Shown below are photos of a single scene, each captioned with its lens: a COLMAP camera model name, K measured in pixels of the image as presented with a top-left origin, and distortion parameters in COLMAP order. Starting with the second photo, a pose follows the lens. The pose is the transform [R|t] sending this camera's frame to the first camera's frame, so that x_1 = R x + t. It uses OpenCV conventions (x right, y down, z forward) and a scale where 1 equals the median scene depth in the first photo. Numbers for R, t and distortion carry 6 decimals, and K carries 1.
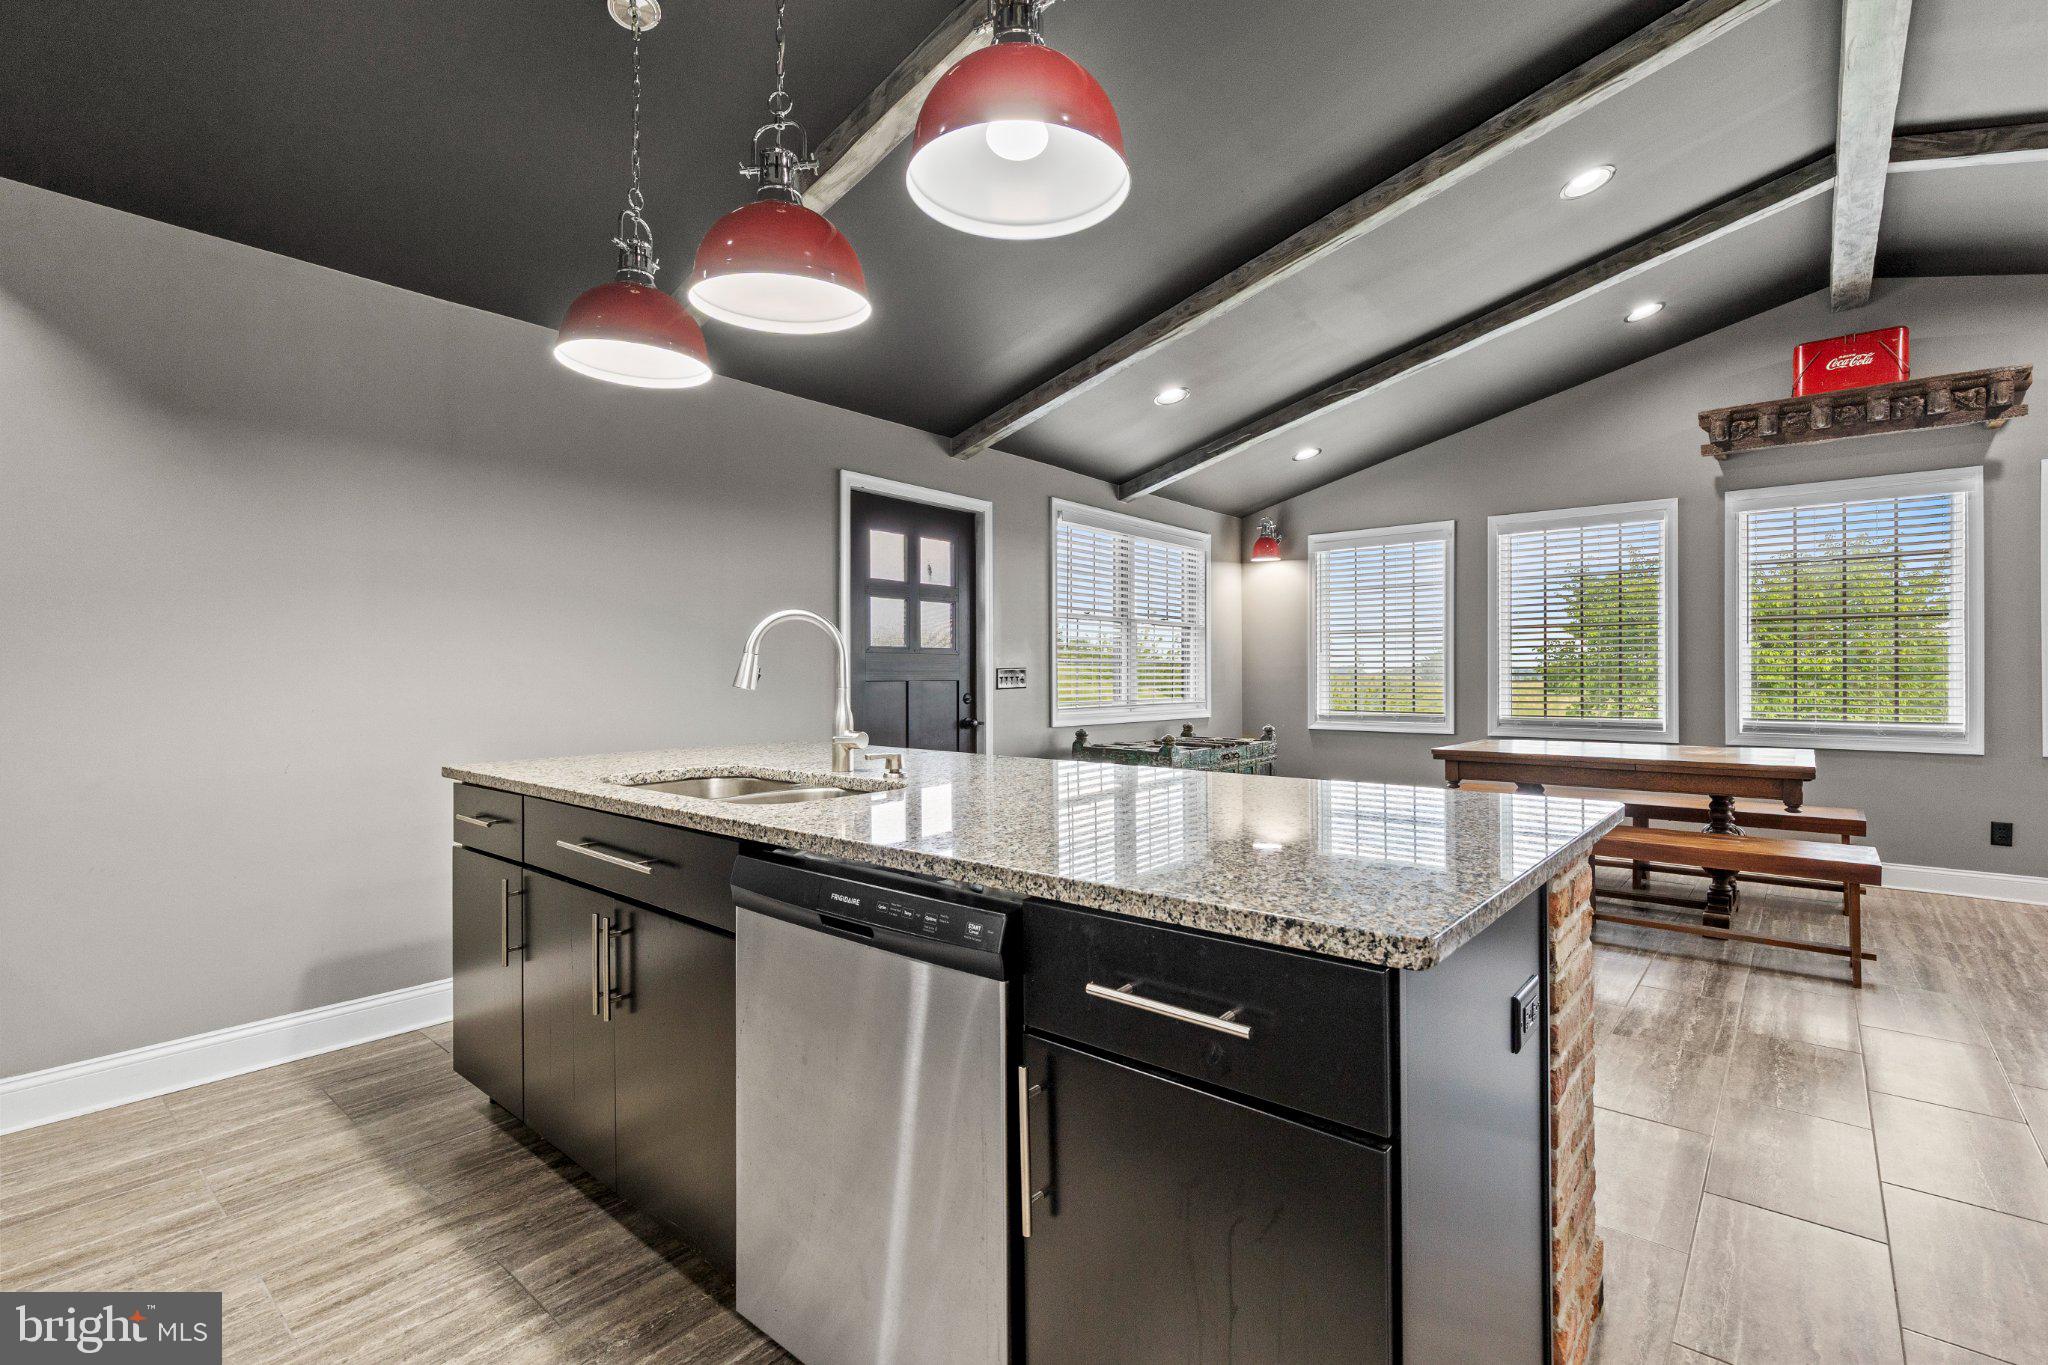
lens RADIAL K [[933.0, 0, 1020.4], [0, 933.0, 673.4], [0, 0, 1]] dist [0.005357, -0.000386]
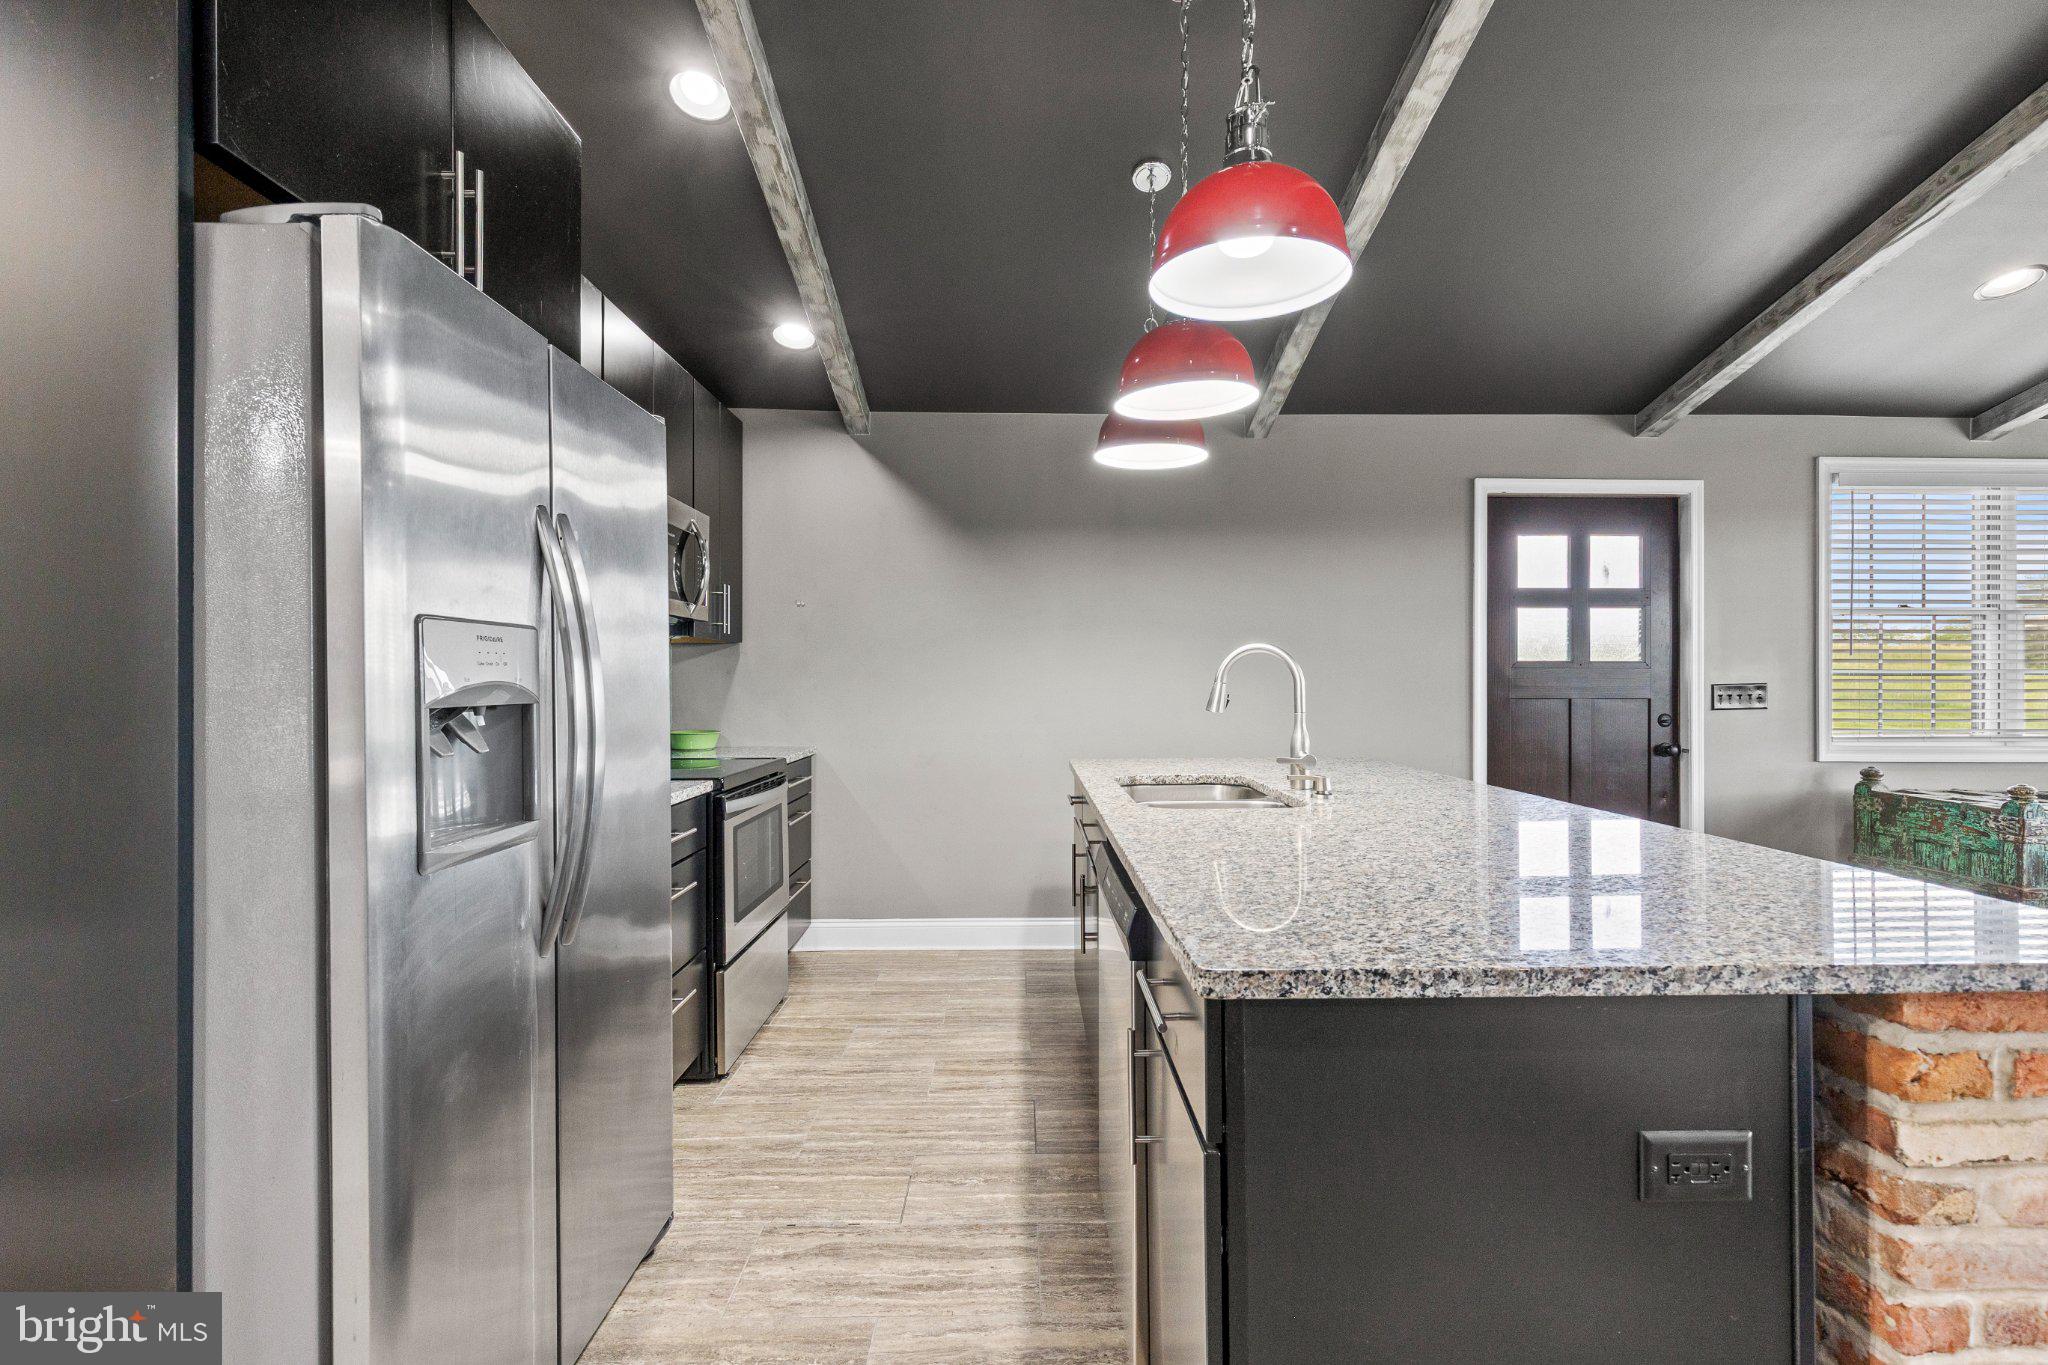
lens RADIAL K [[933.0, 0, 1023.3], [0, 933.0, 684.1], [0, 0, 1]] dist [0.005357, -0.000386]
pose [[0.654244, 0.006992, -0.756251, 0.209203], [0.000135, 0.999956, 0.009363, -0.014021], [0.756284, -0.006227, 0.654214, 0.016891]]
